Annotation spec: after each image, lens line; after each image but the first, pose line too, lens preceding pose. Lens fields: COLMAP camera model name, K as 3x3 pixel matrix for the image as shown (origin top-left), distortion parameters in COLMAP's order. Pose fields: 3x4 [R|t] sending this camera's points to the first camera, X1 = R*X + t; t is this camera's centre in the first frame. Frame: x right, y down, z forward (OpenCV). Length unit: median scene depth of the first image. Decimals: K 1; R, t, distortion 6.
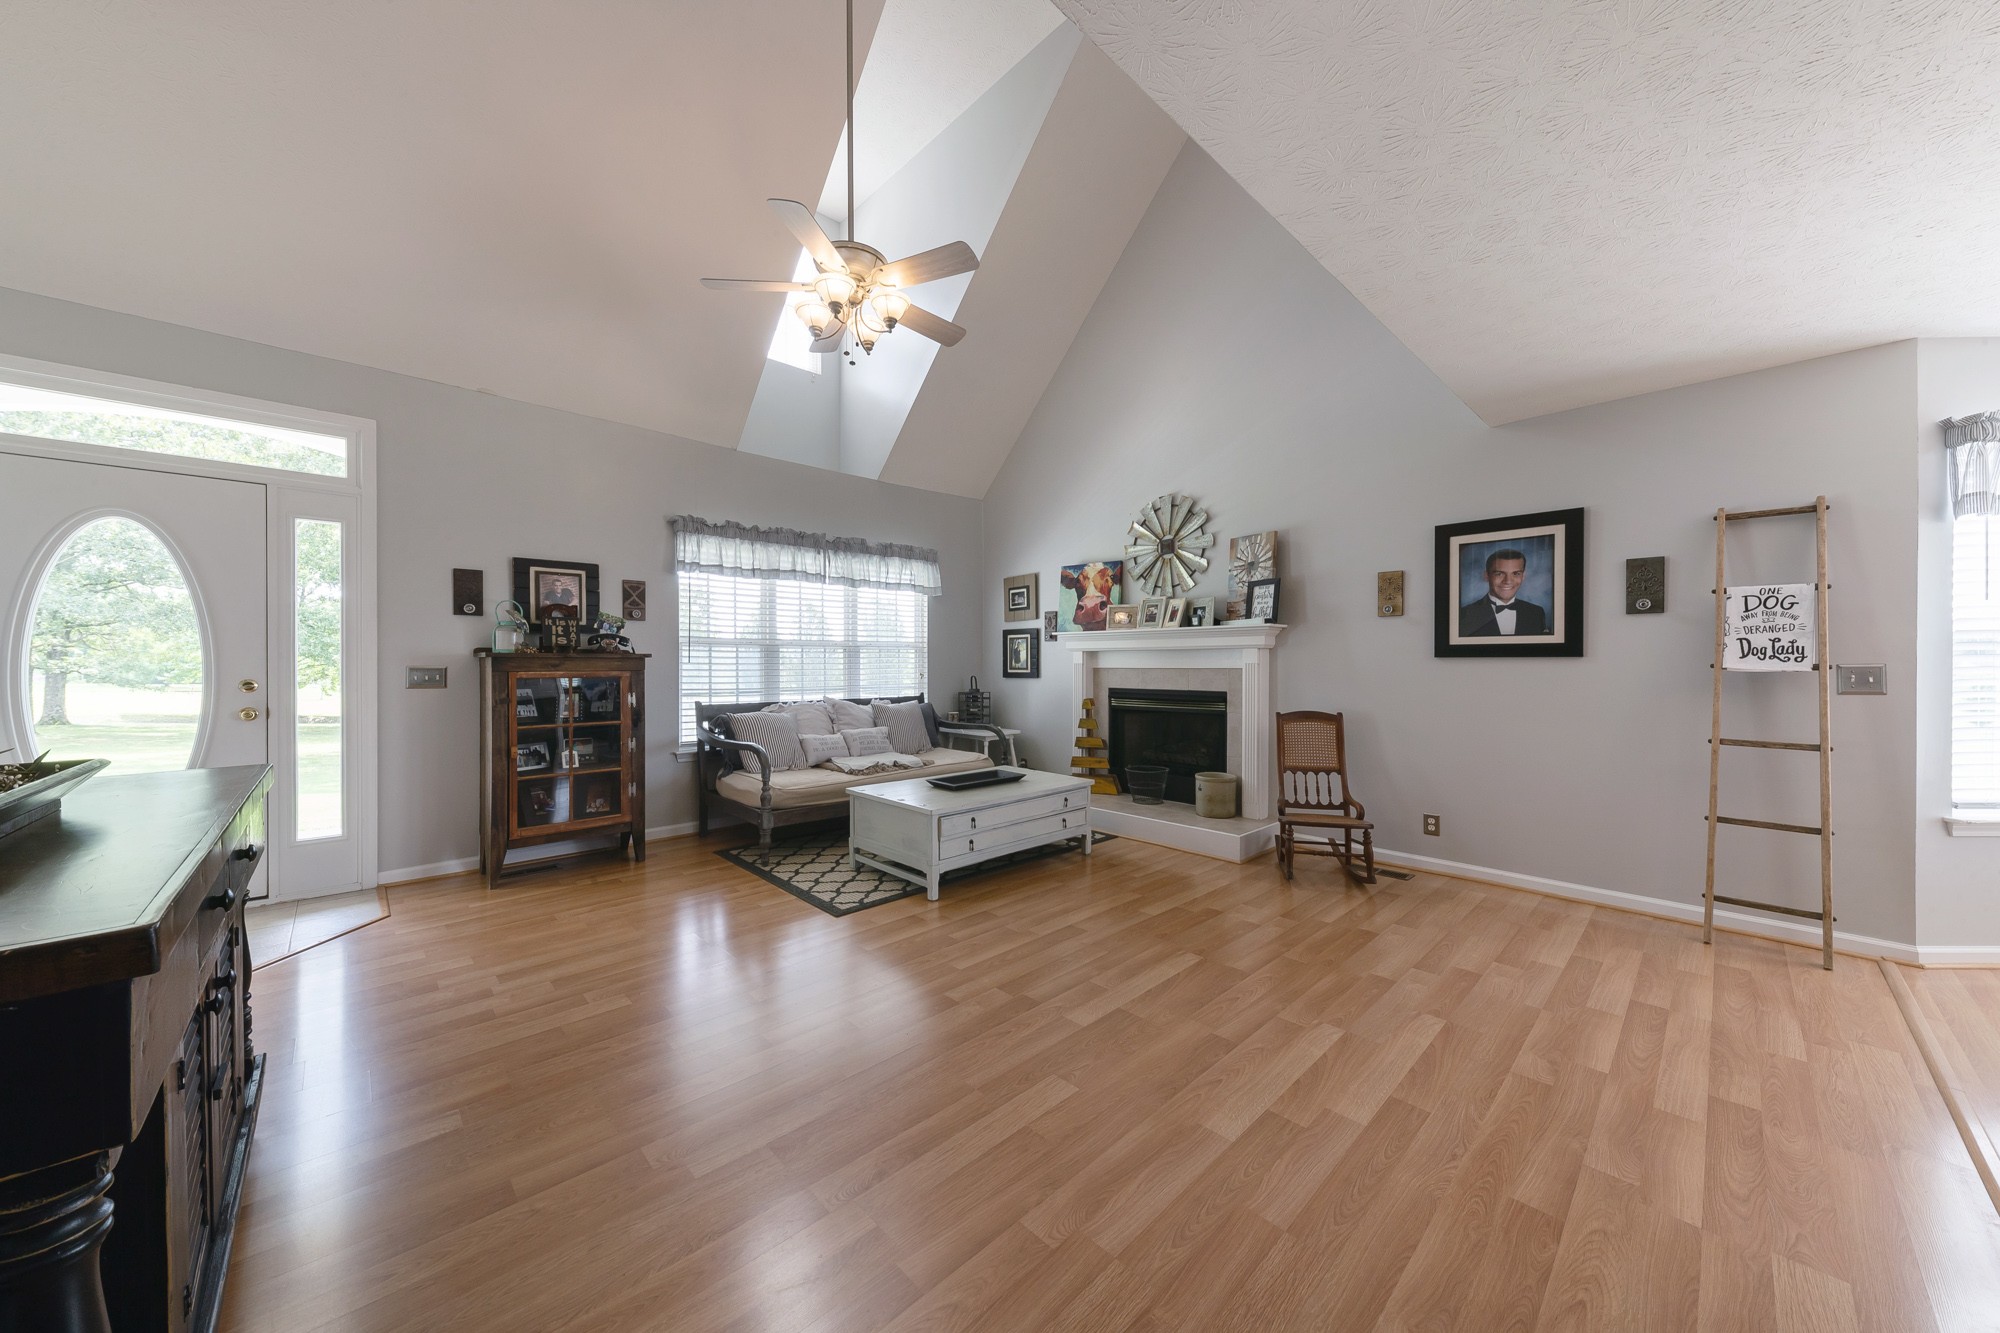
lens RADIAL K [[698.5, 0, 1005.0], [0, 698.5, 666.3], [0, 0, 1]] dist [0.002385, -0.000009]
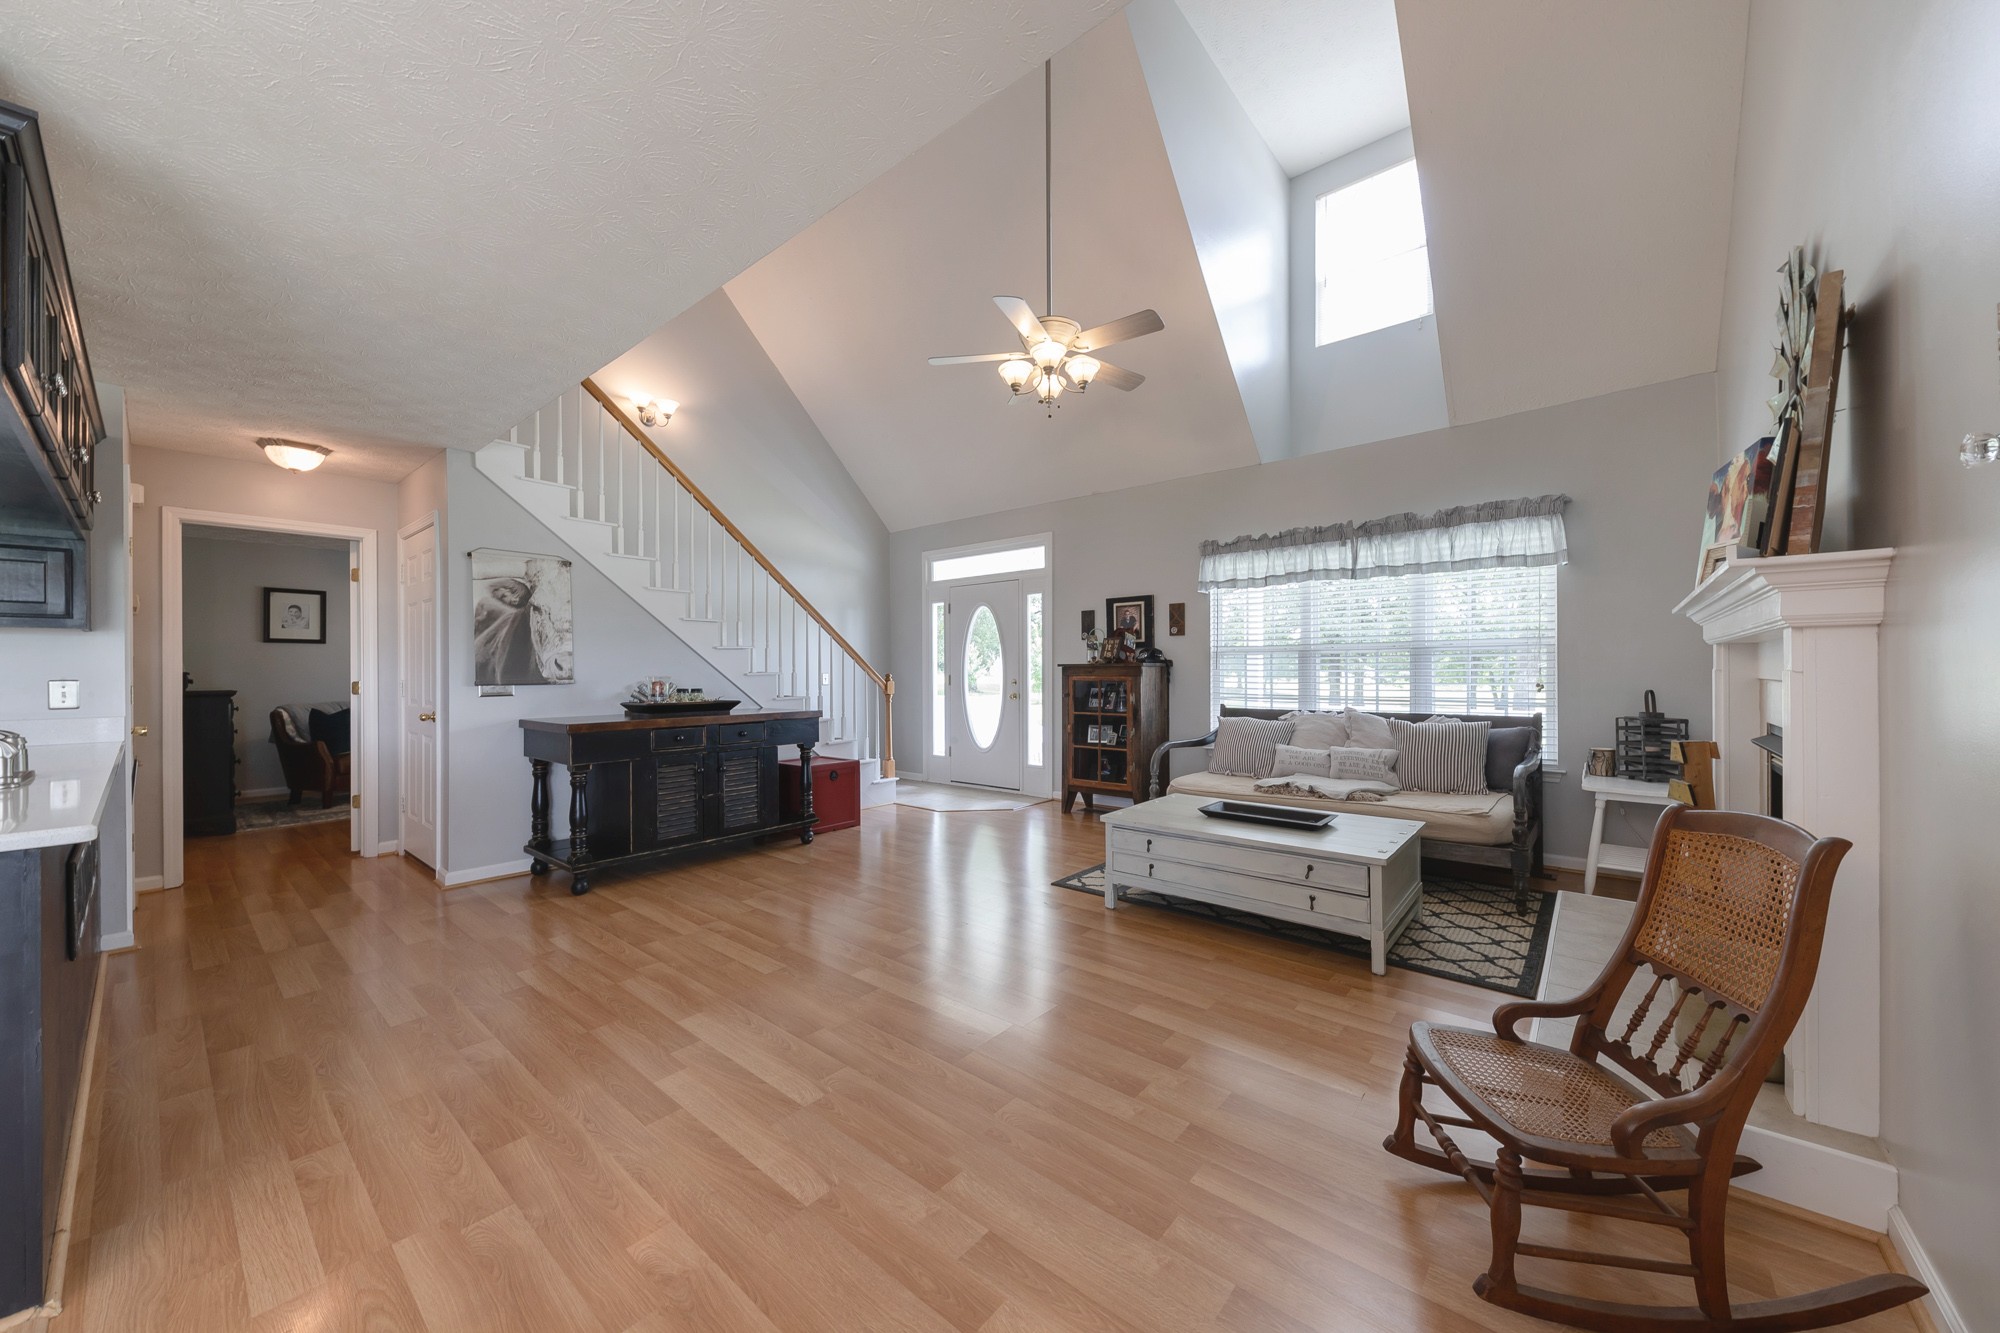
lens RADIAL K [[698.5, 0, 1005.0], [0, 698.5, 666.3], [0, 0, 1]] dist [0.002385, -0.000009]
pose [[0.112623, -0.005612, -0.993622, 0.747242], [0.001153, 0.999984, -0.005517, -0.005187], [0.993637, -0.000524, 0.112628, 0.628460]]
